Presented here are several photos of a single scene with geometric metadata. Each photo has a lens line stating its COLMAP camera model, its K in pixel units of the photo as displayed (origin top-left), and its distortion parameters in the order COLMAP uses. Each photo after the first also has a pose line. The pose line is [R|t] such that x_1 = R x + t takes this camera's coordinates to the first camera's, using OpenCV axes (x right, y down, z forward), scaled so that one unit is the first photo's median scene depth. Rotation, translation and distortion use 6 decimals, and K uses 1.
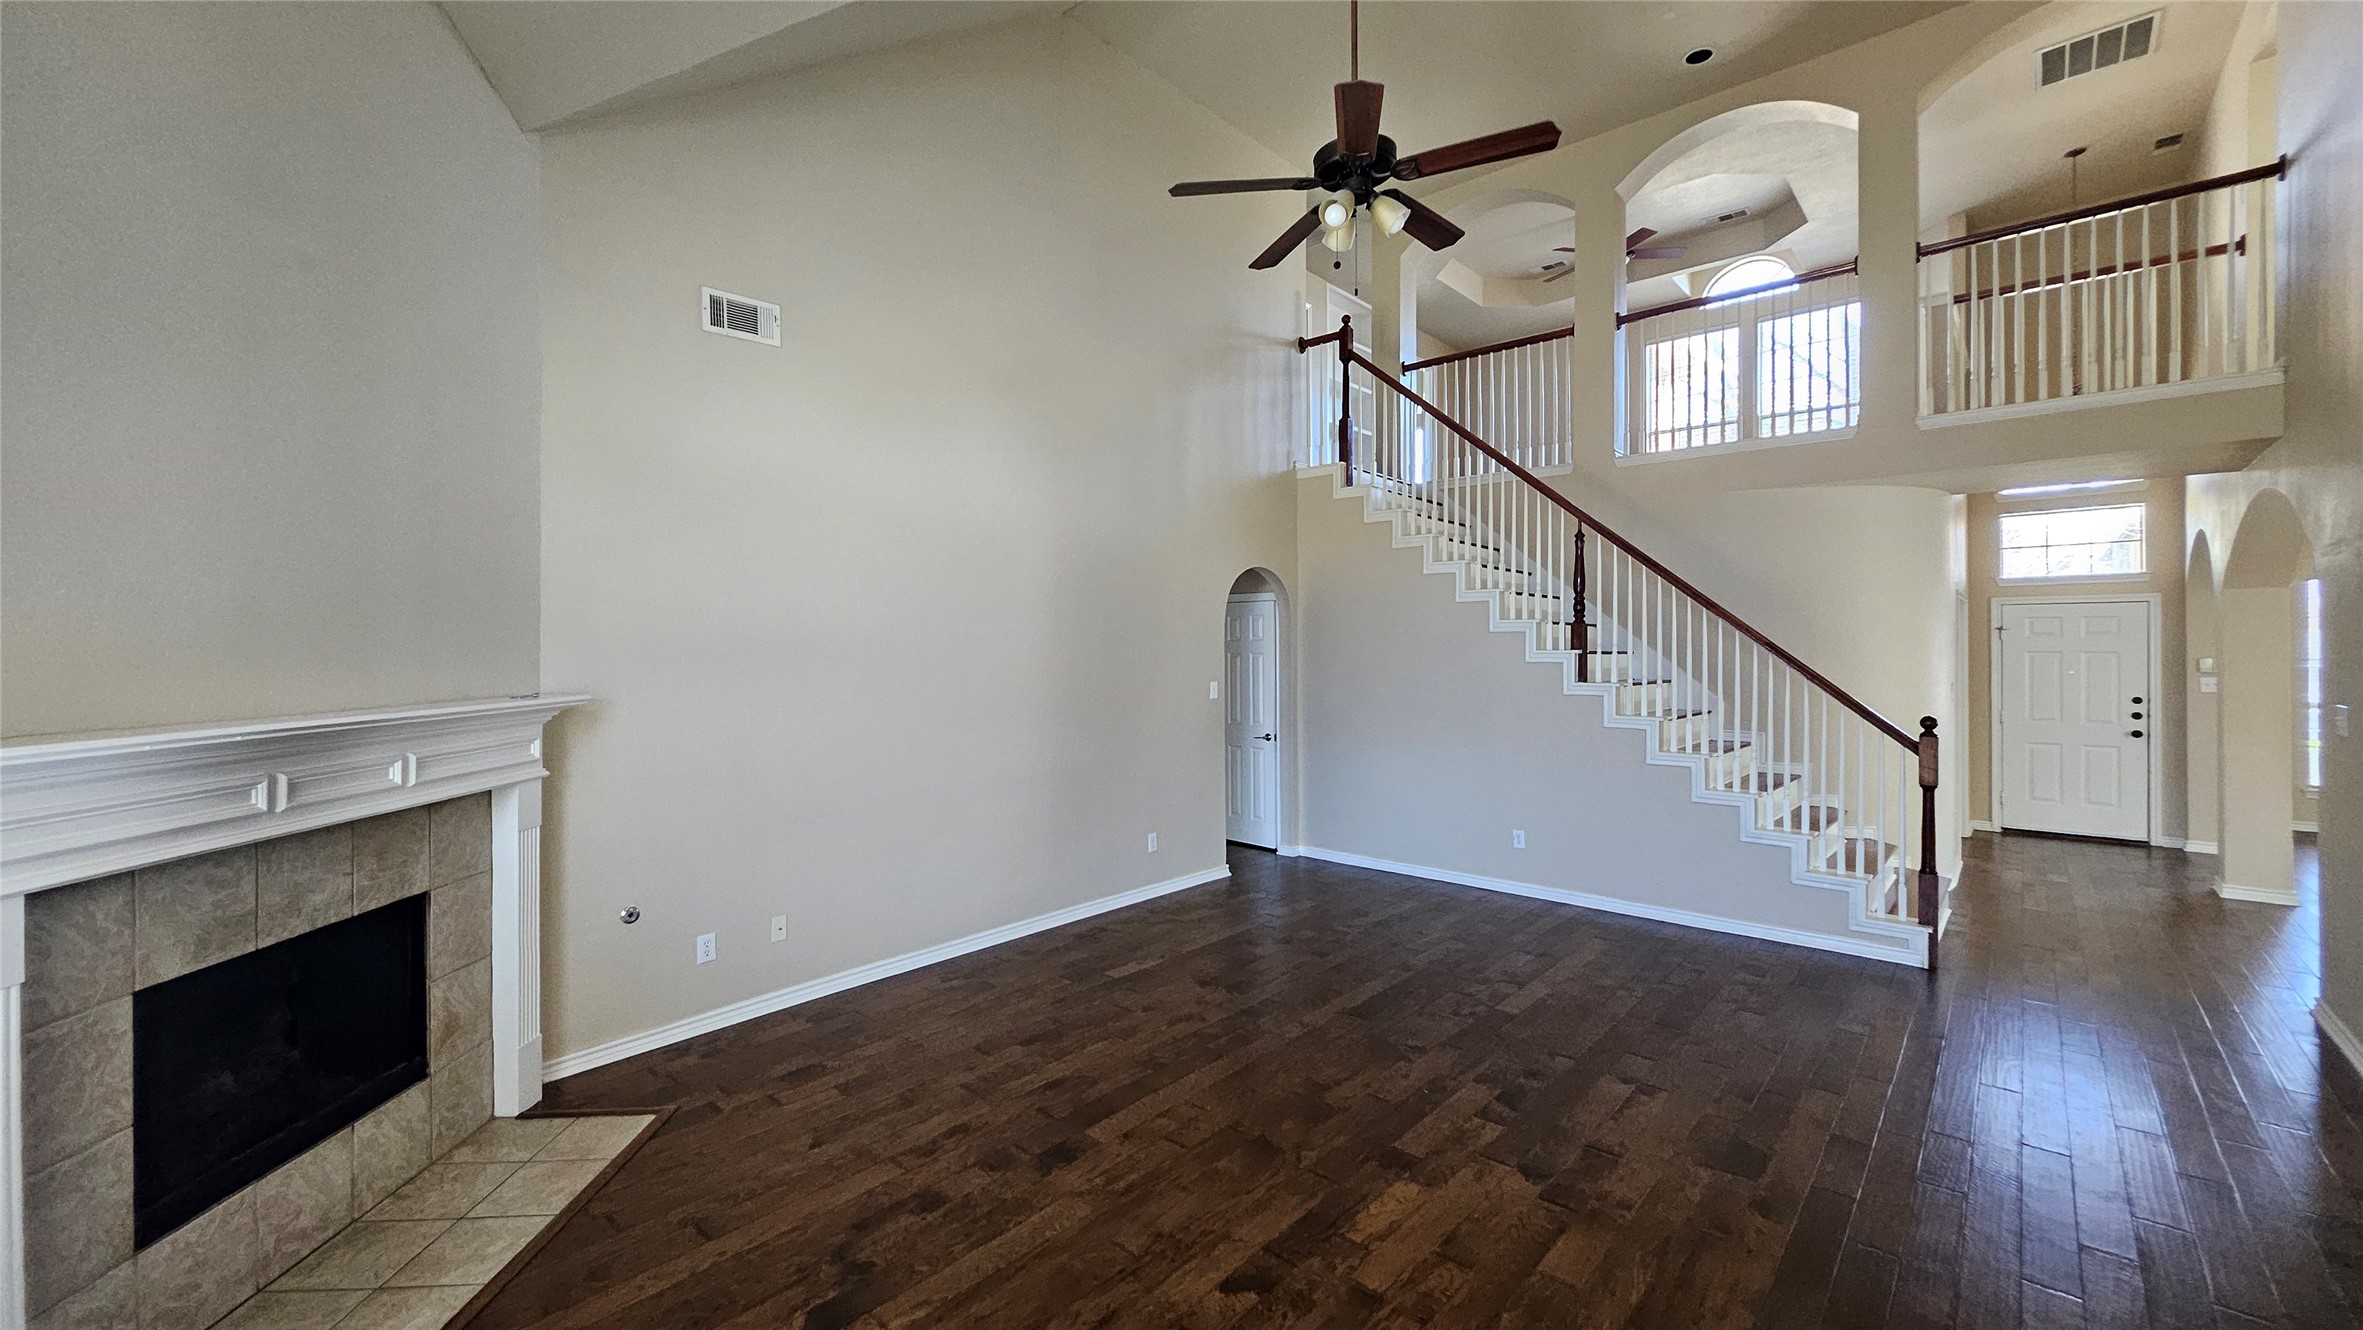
lens RADIAL K [[925.5, 0, 1165.3], [0, 925.5, 657.2], [0, 0, 1]] dist [0.003585, -0.002609]
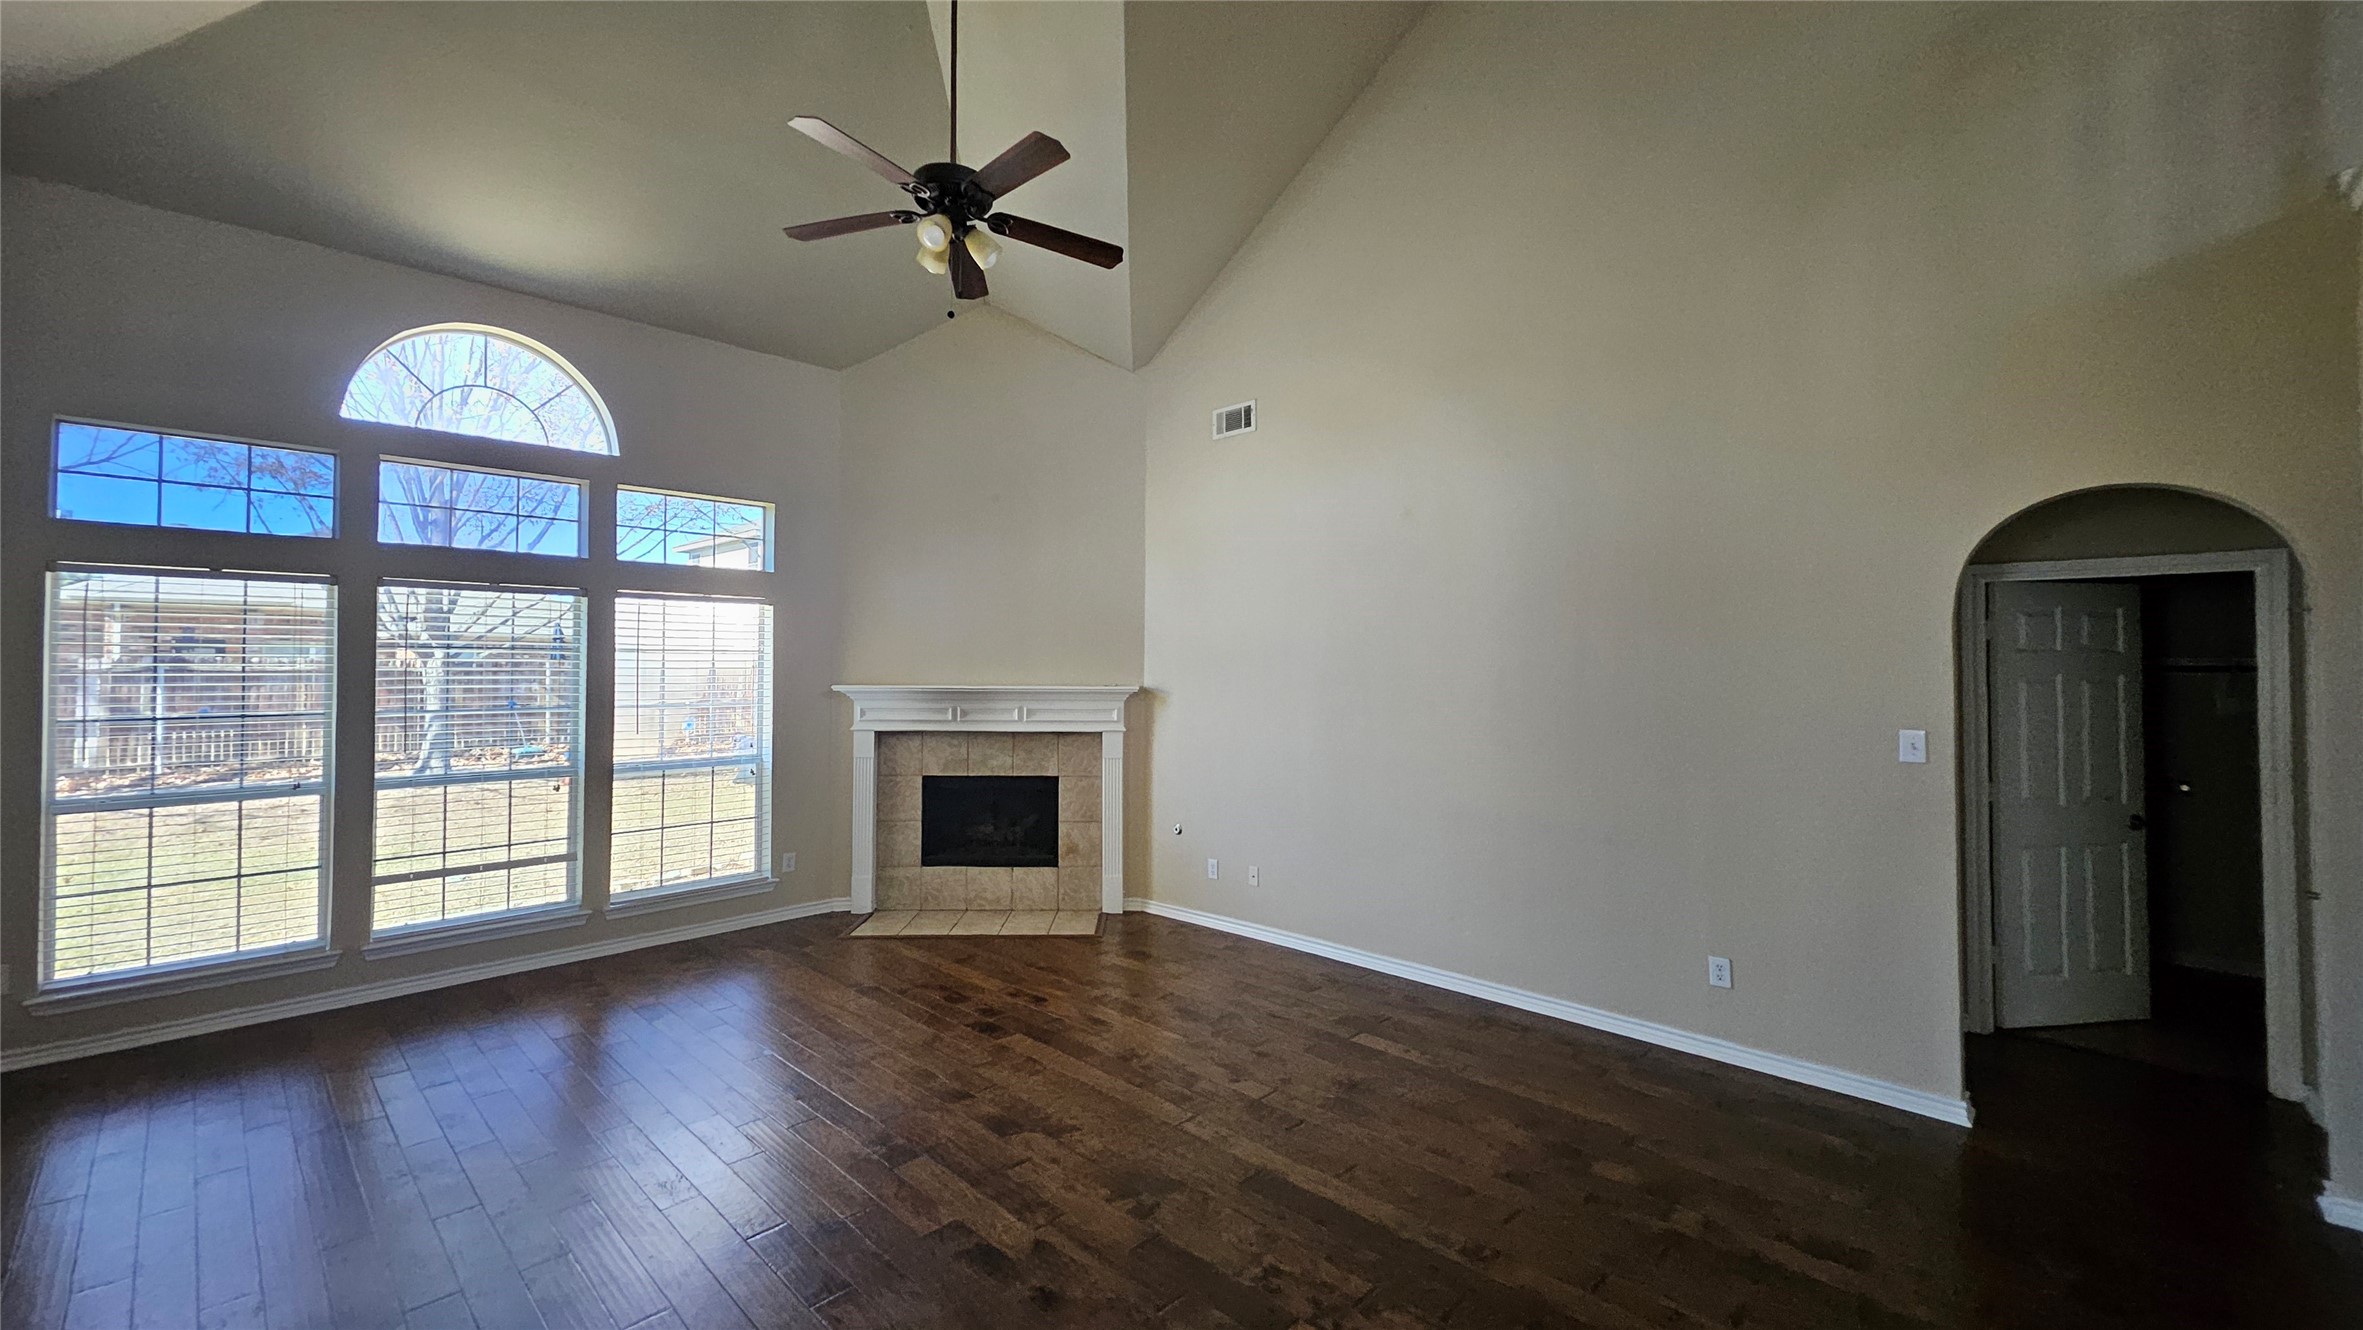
lens RADIAL K [[925.5, 0, 1182.9], [0, 925.5, 647.8], [0, 0, 1]] dist [0.003585, -0.002609]
pose [[-0.011691, -0.011364, -0.999867, 1.117588], [-0.015331, 0.999820, -0.011184, -0.012372], [0.999814, 0.015199, -0.011863, 1.149897]]
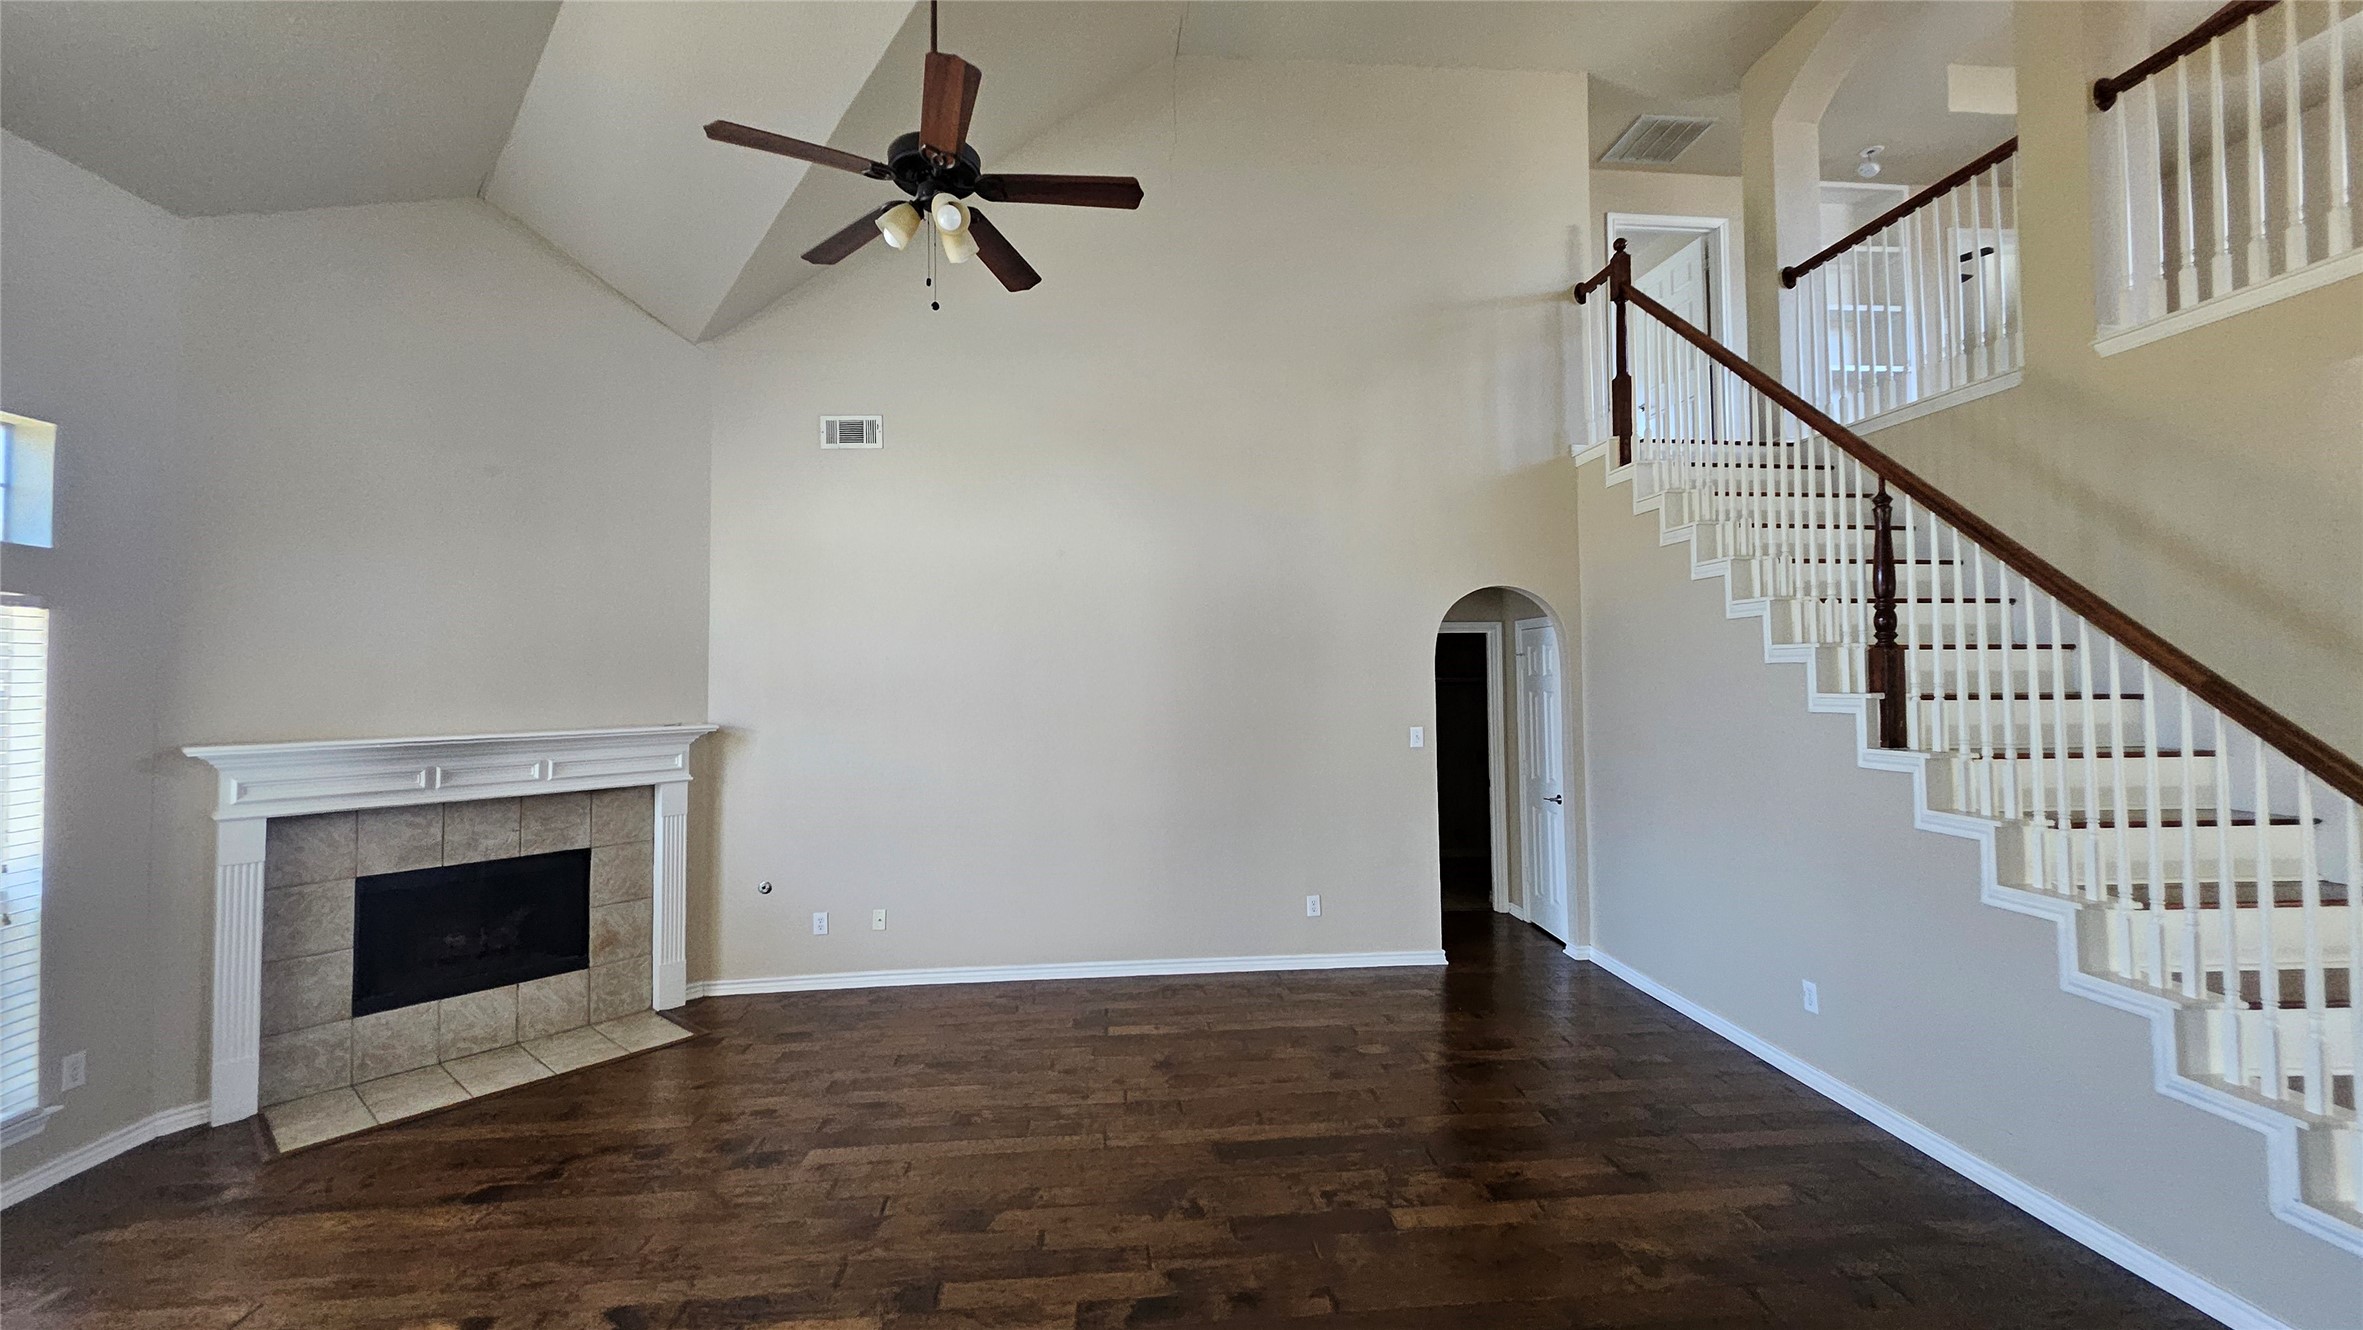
lens RADIAL K [[925.5, 0, 1178.5], [0, 925.5, 653.0], [0, 0, 1]] dist [0.003585, -0.002609]
pose [[0.738312, -0.021425, -0.674119, 0.889598], [-0.000708, 0.999470, -0.032540, -0.023825], [0.674459, 0.024502, 0.737906, 0.449488]]
